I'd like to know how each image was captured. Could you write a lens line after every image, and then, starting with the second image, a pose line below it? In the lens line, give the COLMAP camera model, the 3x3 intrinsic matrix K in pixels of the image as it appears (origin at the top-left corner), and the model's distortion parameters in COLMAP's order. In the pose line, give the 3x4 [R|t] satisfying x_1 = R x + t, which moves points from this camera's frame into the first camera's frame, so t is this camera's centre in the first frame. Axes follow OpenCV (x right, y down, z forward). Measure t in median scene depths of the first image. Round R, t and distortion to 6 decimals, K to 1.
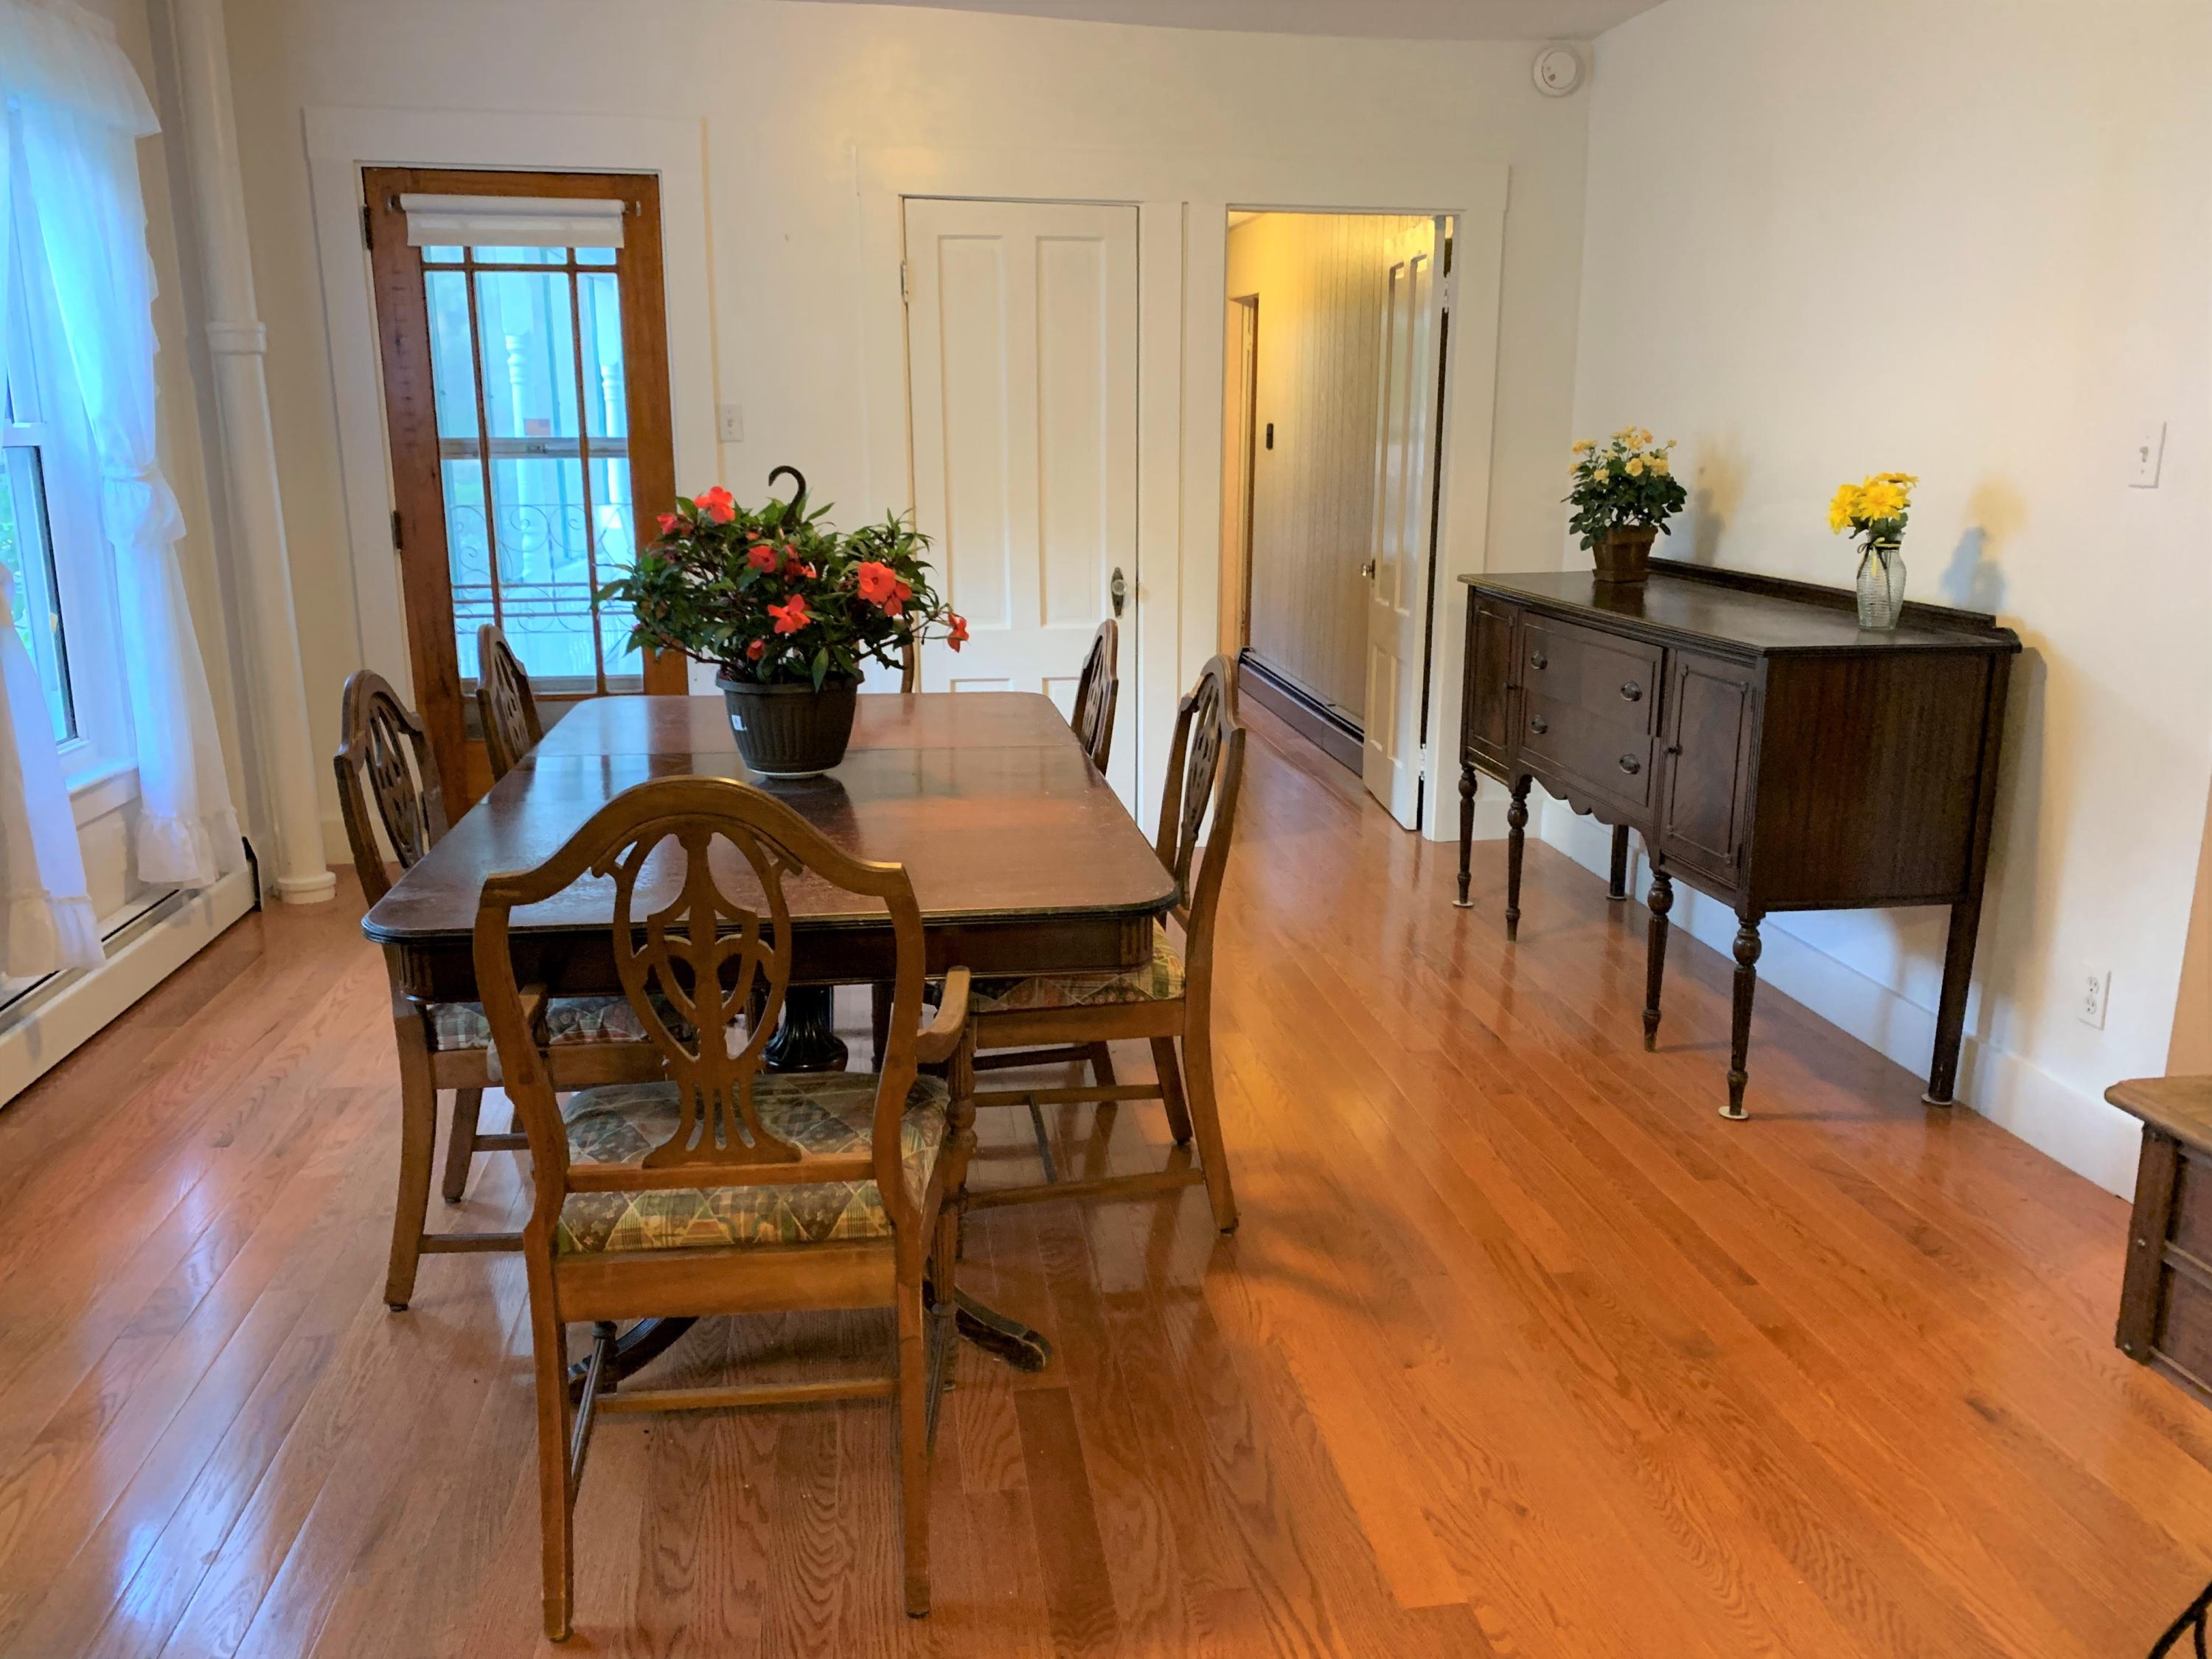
lens RADIAL K [[1670.6, 0, 1108.0], [0, 1670.6, 826.7], [0, 0, 1]] dist [-0.001307, 0.003456]
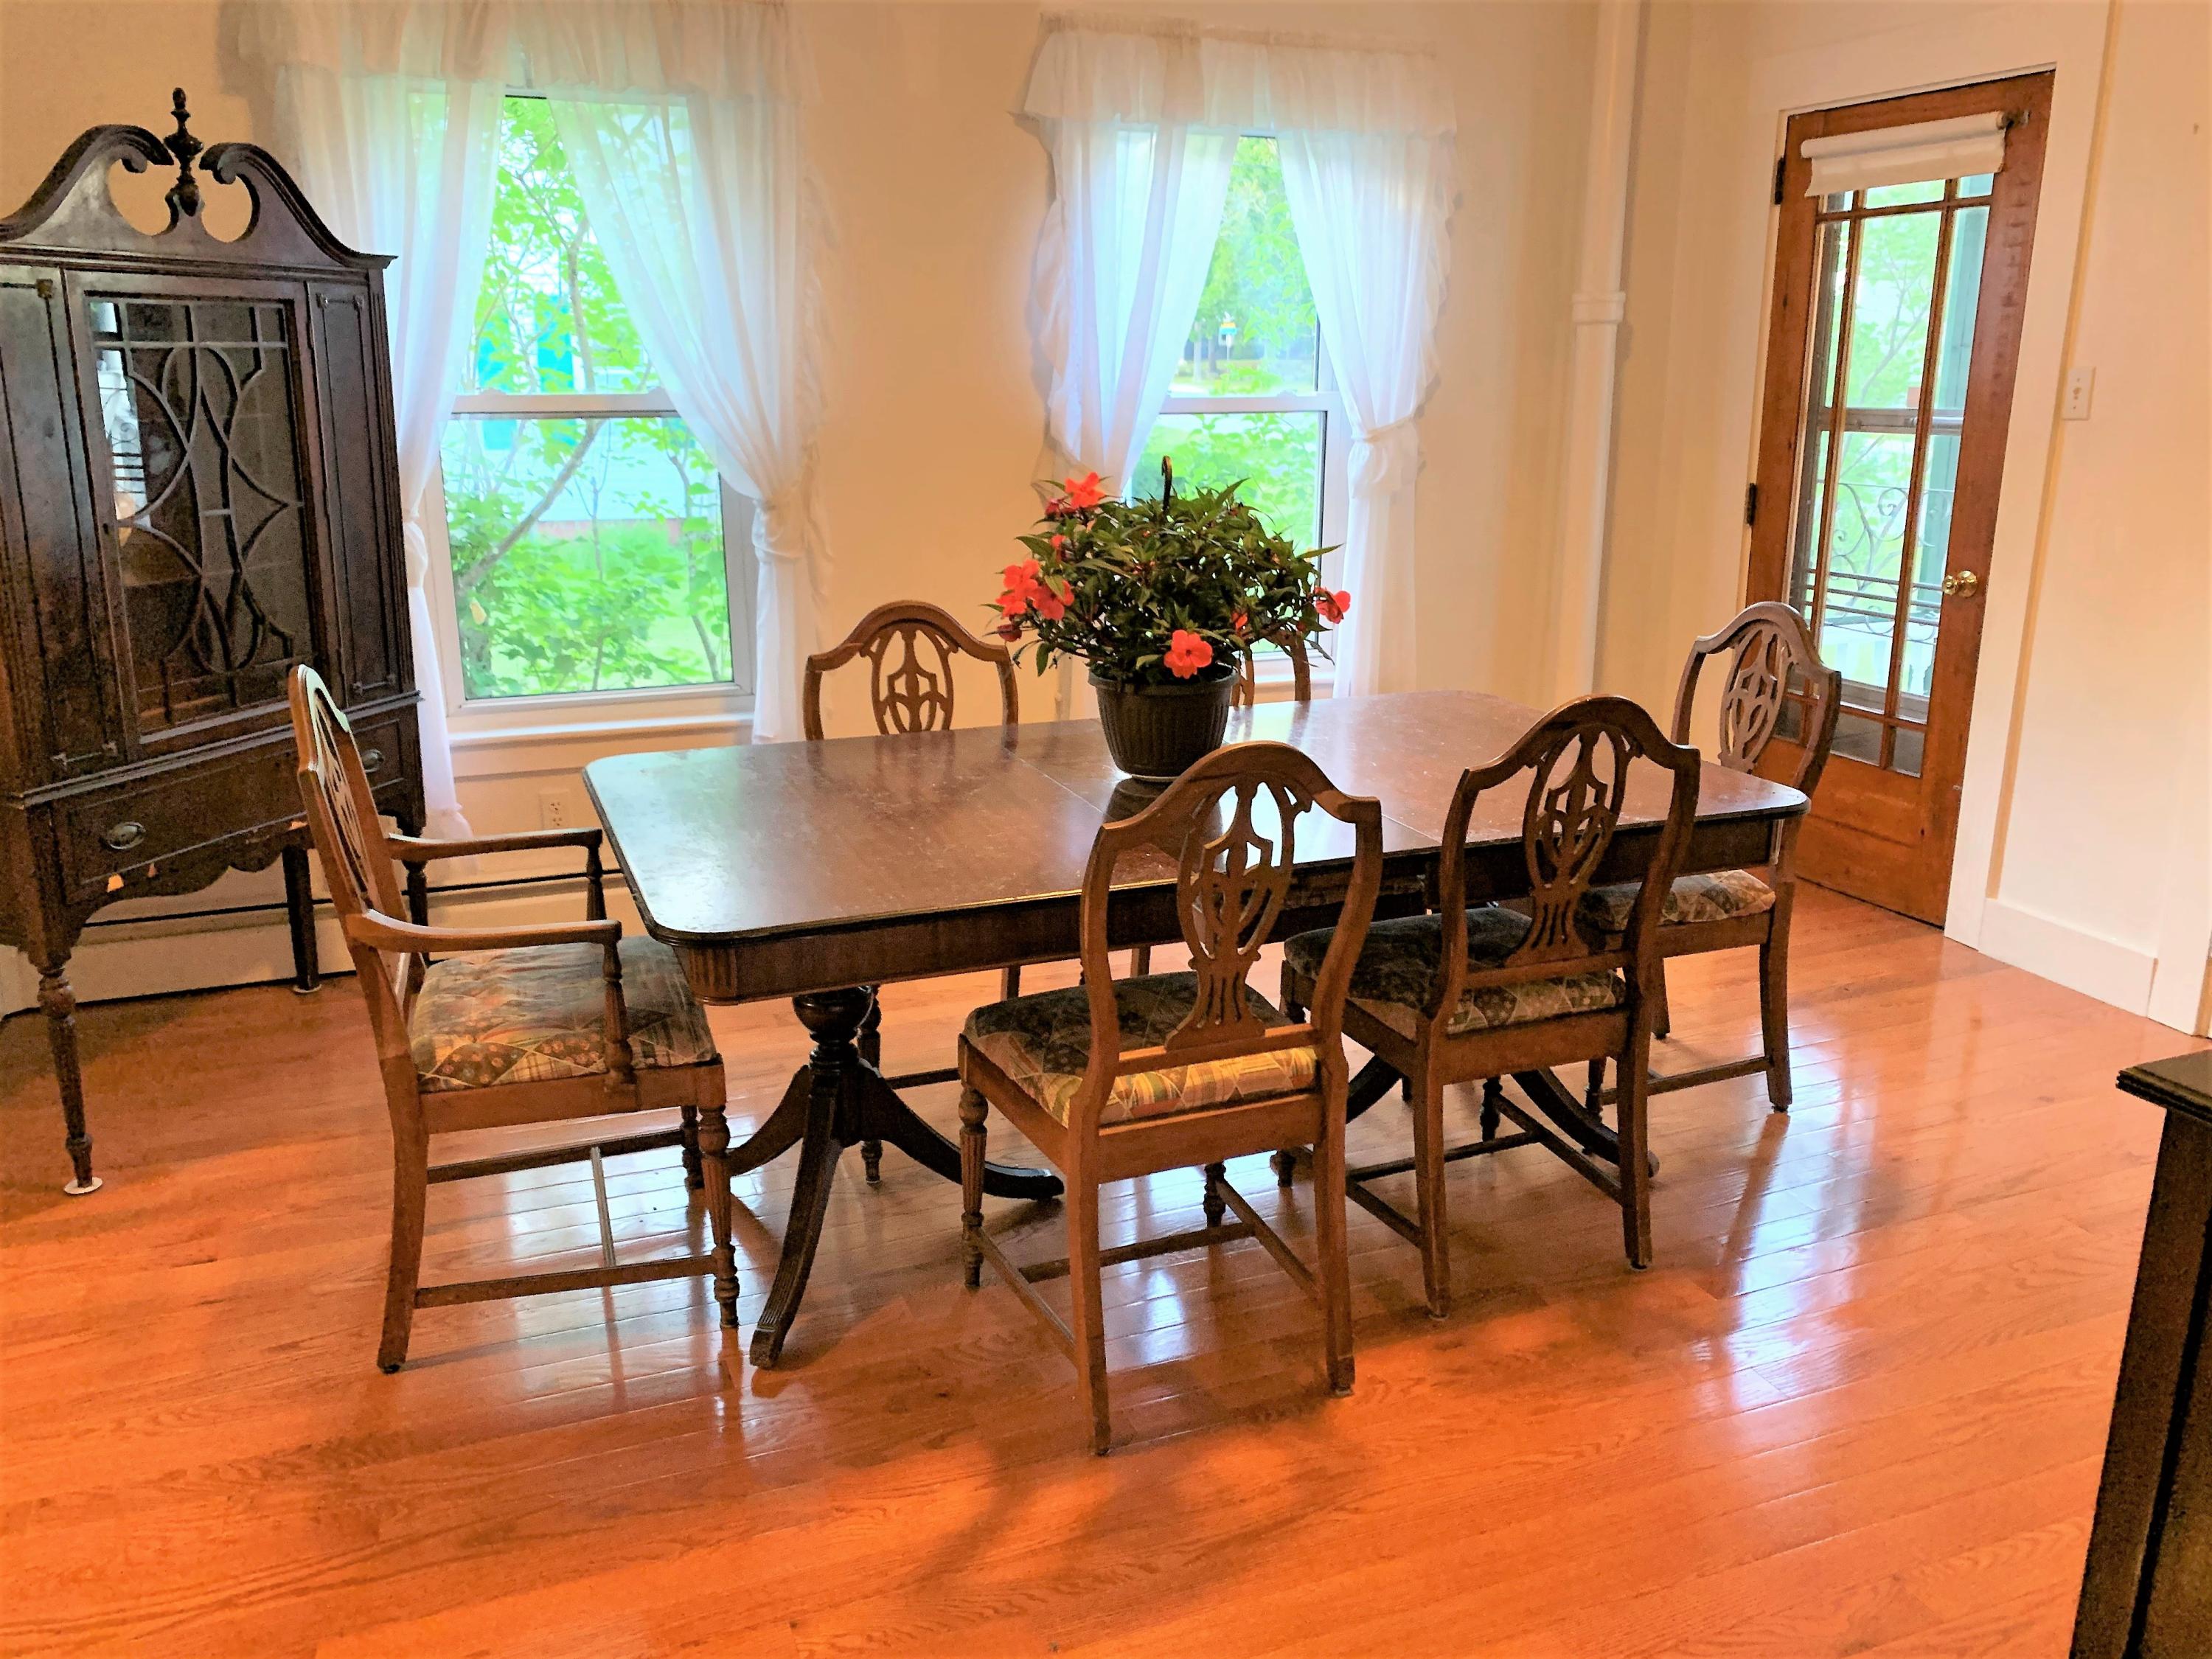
lens RADIAL K [[1670.6, 0, 1106.9], [0, 1670.6, 826.5], [0, 0, 1]] dist [-0.001307, 0.003456]
pose [[0.235976, 0.259007, -0.936606, 0.435457], [-0.225454, 0.952119, 0.206494, -0.119723], [0.945244, 0.162433, 0.283072, 0.427683]]
